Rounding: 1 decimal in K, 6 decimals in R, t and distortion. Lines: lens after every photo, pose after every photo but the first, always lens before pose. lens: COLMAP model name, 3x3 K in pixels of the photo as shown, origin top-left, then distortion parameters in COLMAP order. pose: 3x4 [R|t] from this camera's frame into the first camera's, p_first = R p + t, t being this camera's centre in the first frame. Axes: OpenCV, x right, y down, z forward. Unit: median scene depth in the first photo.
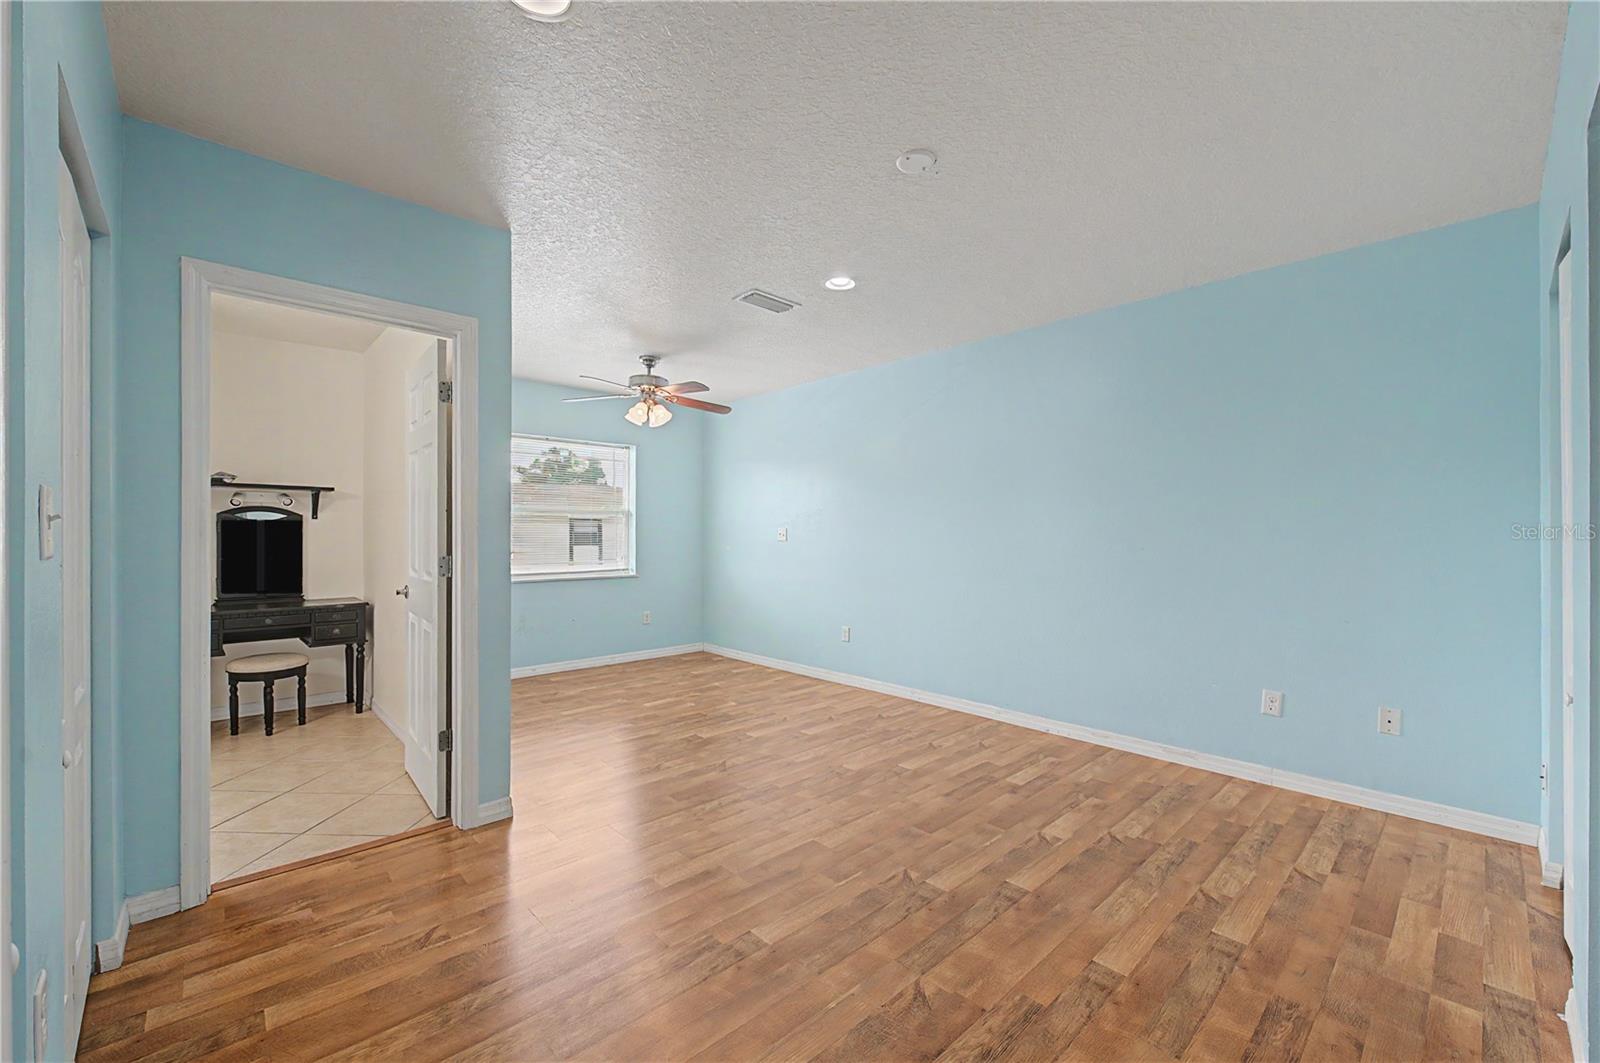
lens RADIAL K [[634.7, 0, 810.2], [0, 634.7, 536.4], [0, 0, 1]] dist [0.003929, 0.000111]
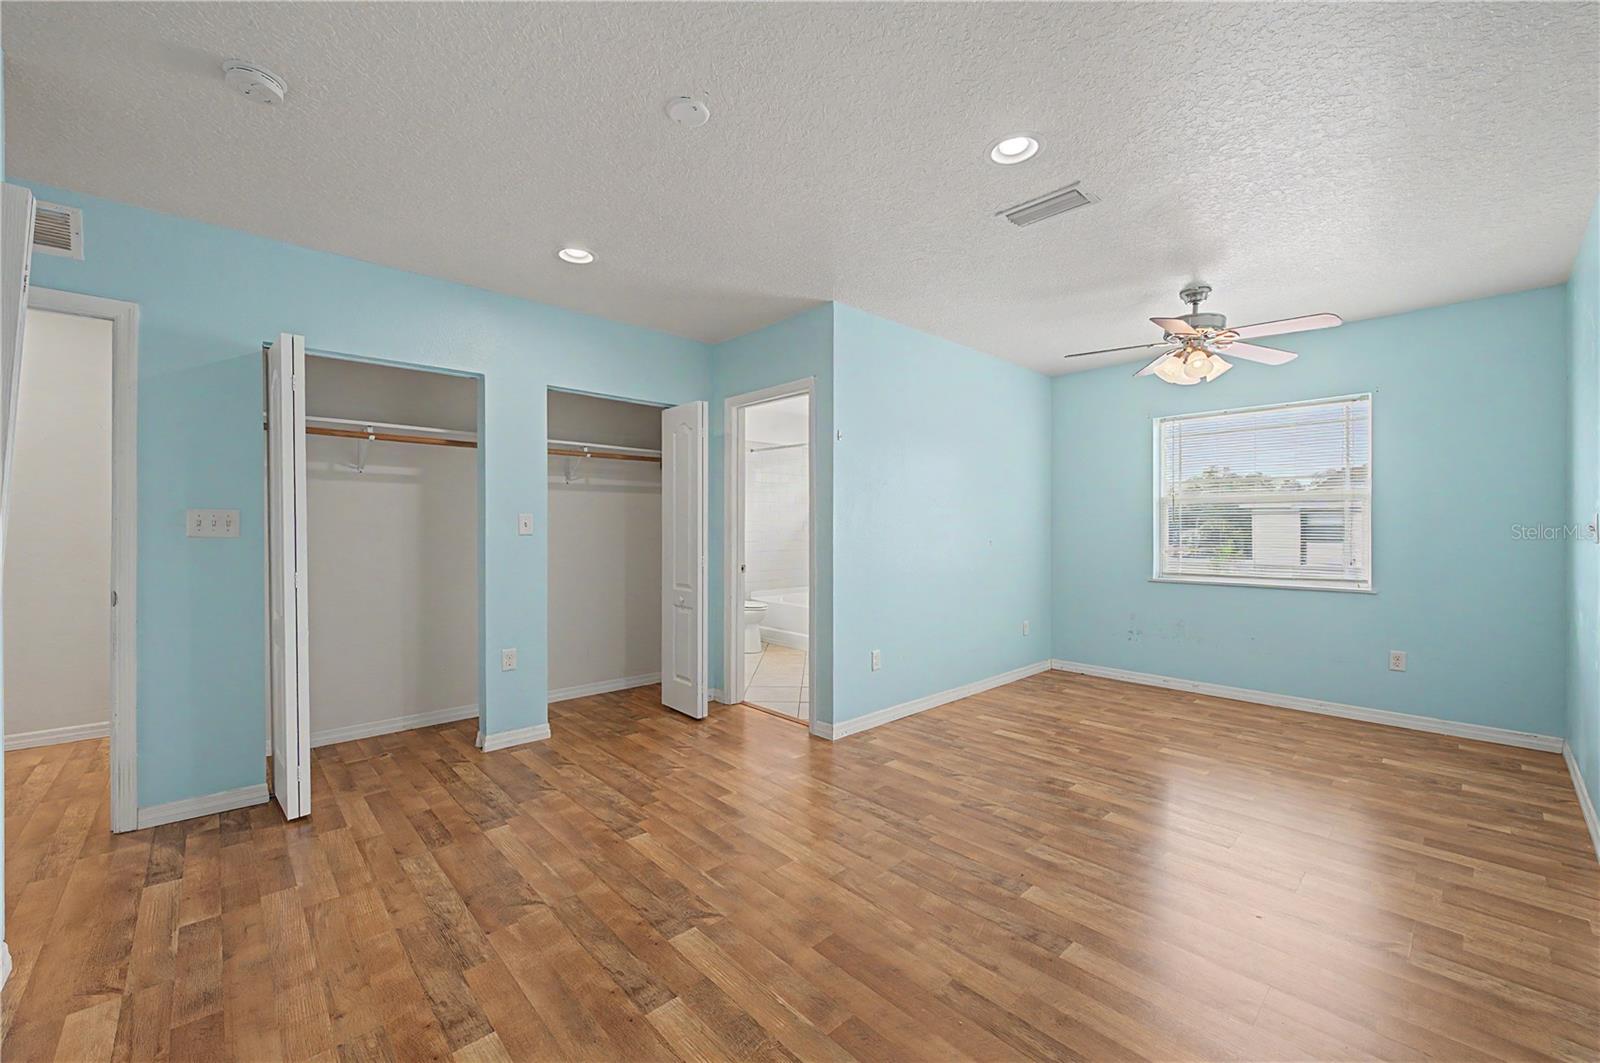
lens RADIAL K [[634.7, 0, 799.3], [0, 634.7, 528.1], [0, 0, 1]] dist [0.003929, 0.000111]
pose [[-0.007256, -0.002443, -0.999971, 0.721371], [-0.002484, 0.999994, -0.002425, -0.000379], [0.999971, 0.002466, -0.007262, 0.789948]]
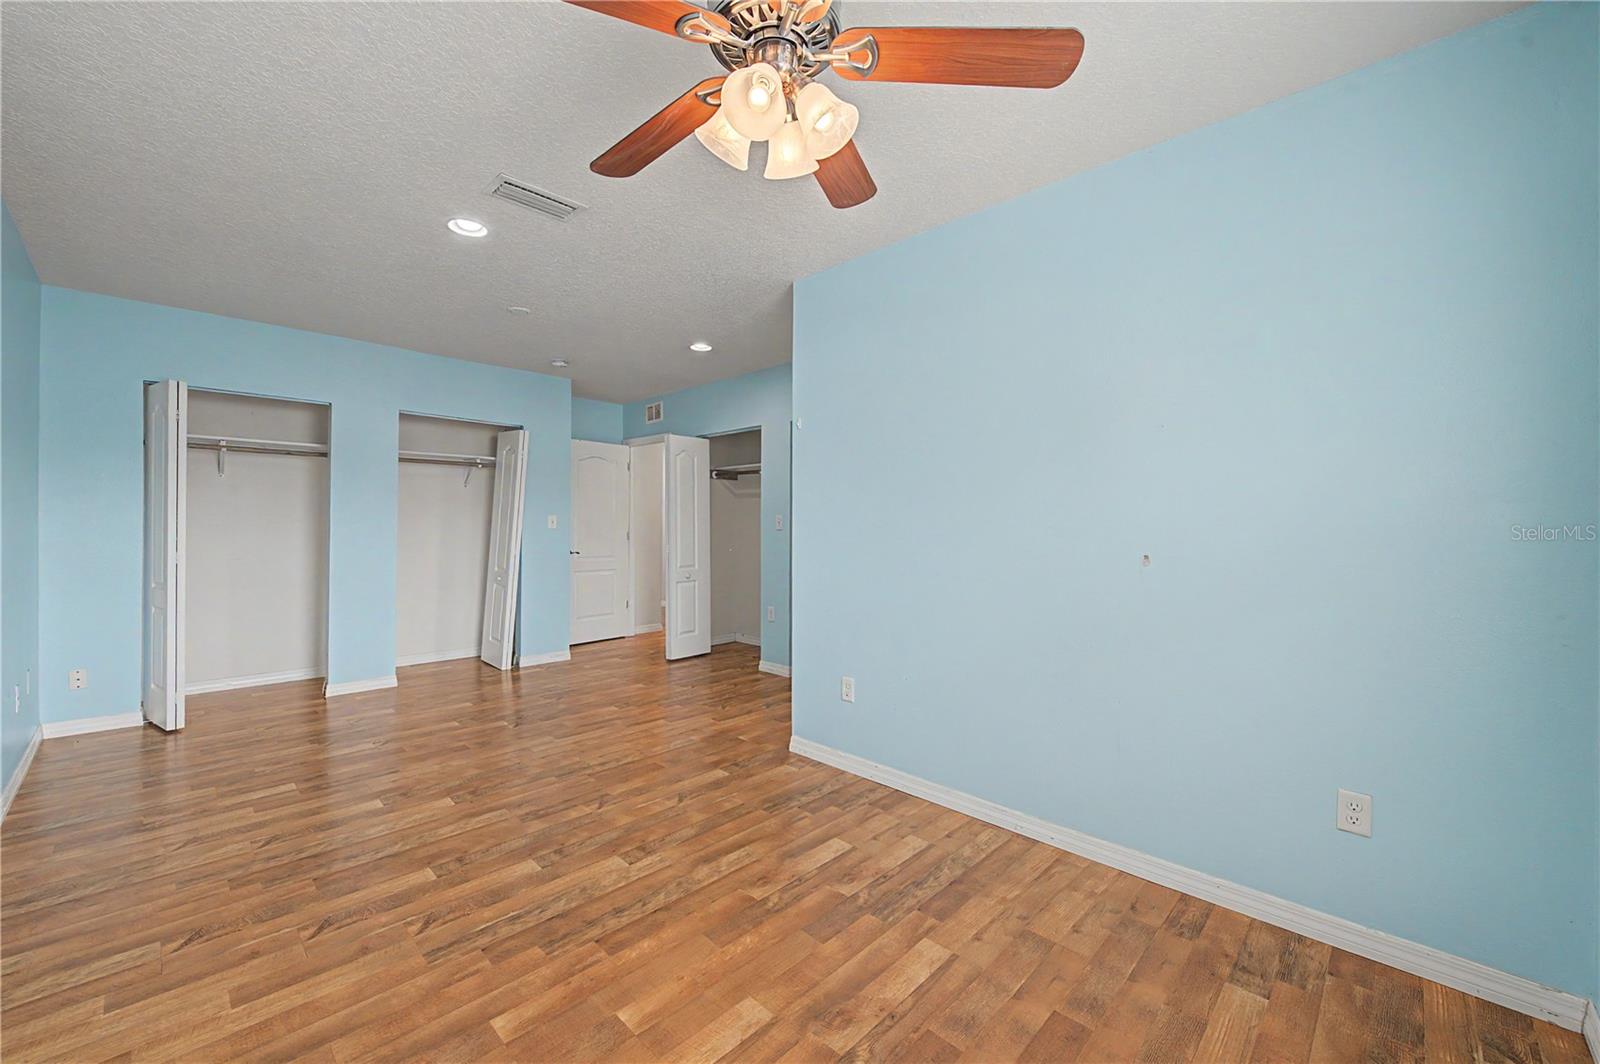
lens RADIAL K [[634.7, 0, 798.0], [0, 634.7, 525.2], [0, 0, 1]] dist [0.003929, 0.000111]
pose [[-0.999348, -0.009568, -0.034826, -0.369899], [-0.009541, 0.999954, -0.000942, -0.001477], [0.034834, -0.000609, -0.999393, 1.891051]]
